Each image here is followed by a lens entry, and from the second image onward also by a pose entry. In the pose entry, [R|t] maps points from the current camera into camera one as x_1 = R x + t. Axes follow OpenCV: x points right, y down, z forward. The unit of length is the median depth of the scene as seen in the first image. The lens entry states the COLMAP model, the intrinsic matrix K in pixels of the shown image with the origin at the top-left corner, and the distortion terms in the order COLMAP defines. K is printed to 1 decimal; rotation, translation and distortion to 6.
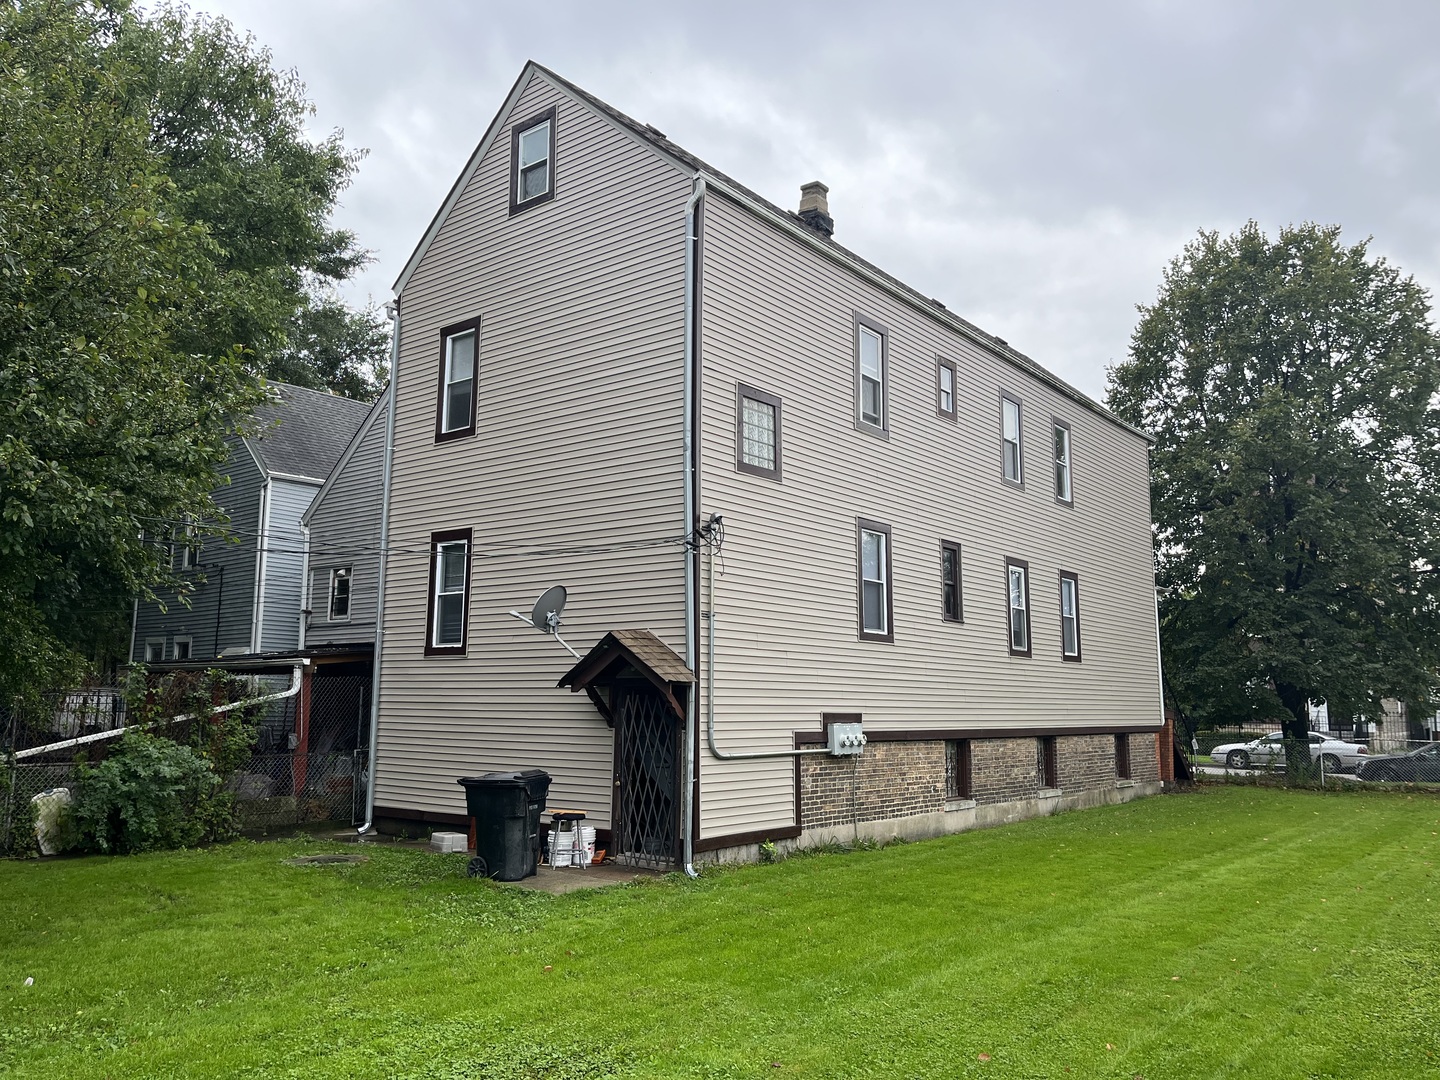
lens RADIAL K [[1092.2, 0, 720.2], [0, 1092.2, 532.8], [0, 0, 1]] dist [0.018015, 0.000956]
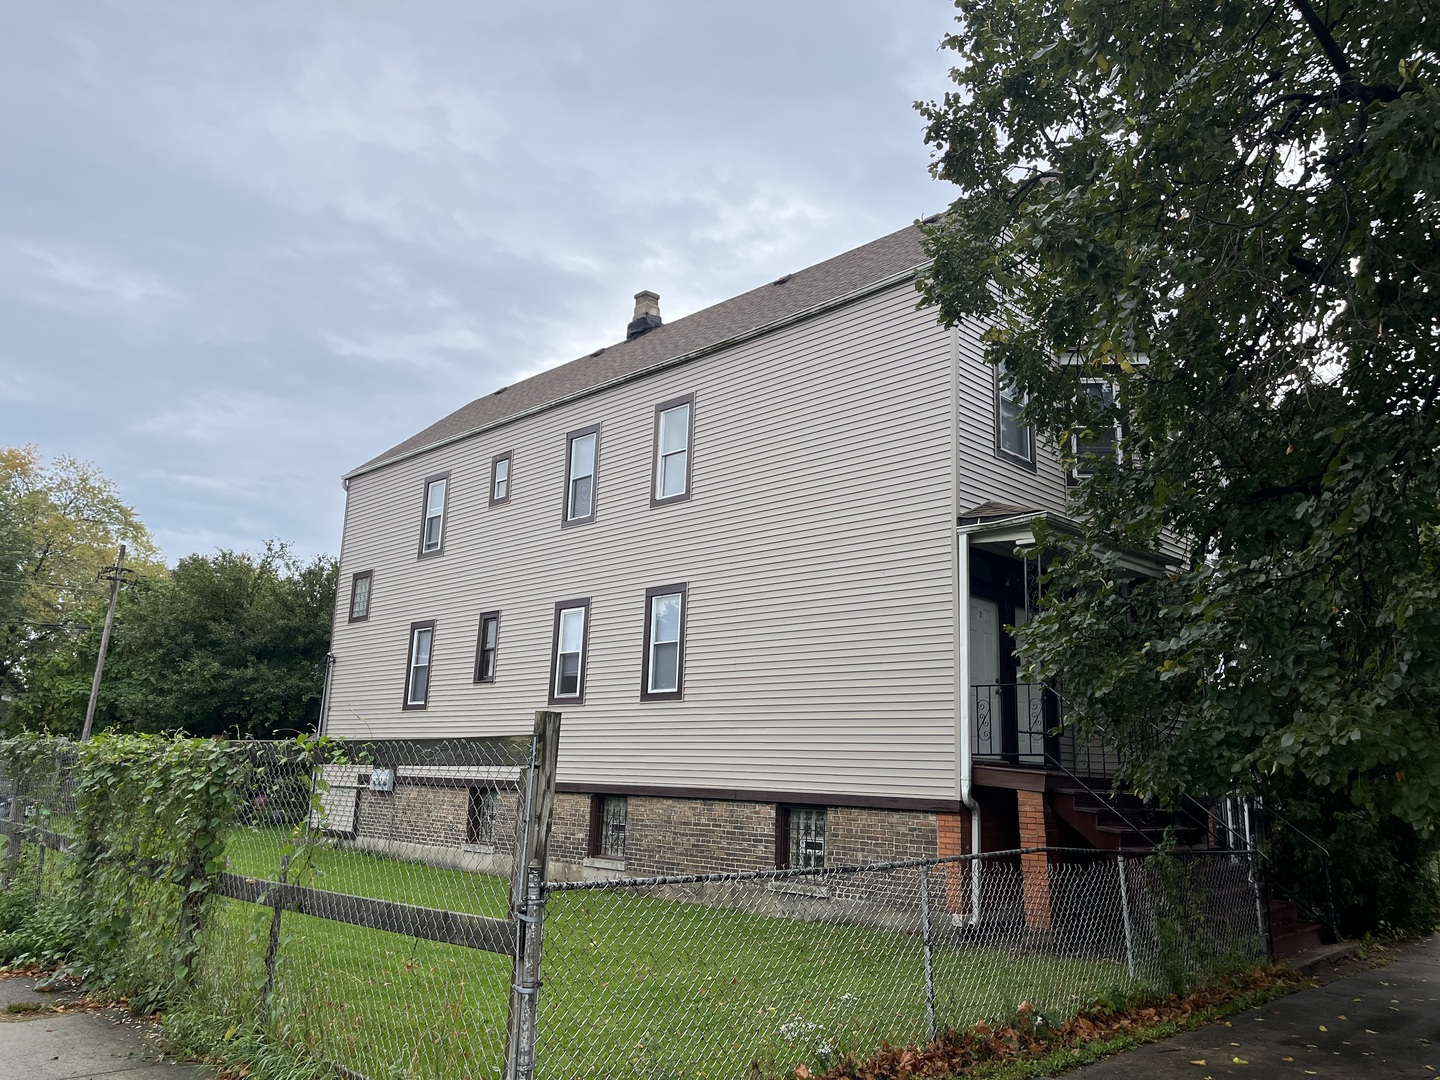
lens RADIAL K [[1092.2, 0, 719.3], [0, 1092.2, 543.2], [0, 0, 1]] dist [0.018015, 0.000956]
pose [[-0.101487, -0.230268, -0.967821, 1.377652], [0.113892, 0.963758, -0.241244, 0.253824], [0.988296, -0.134710, -0.071583, 1.402727]]
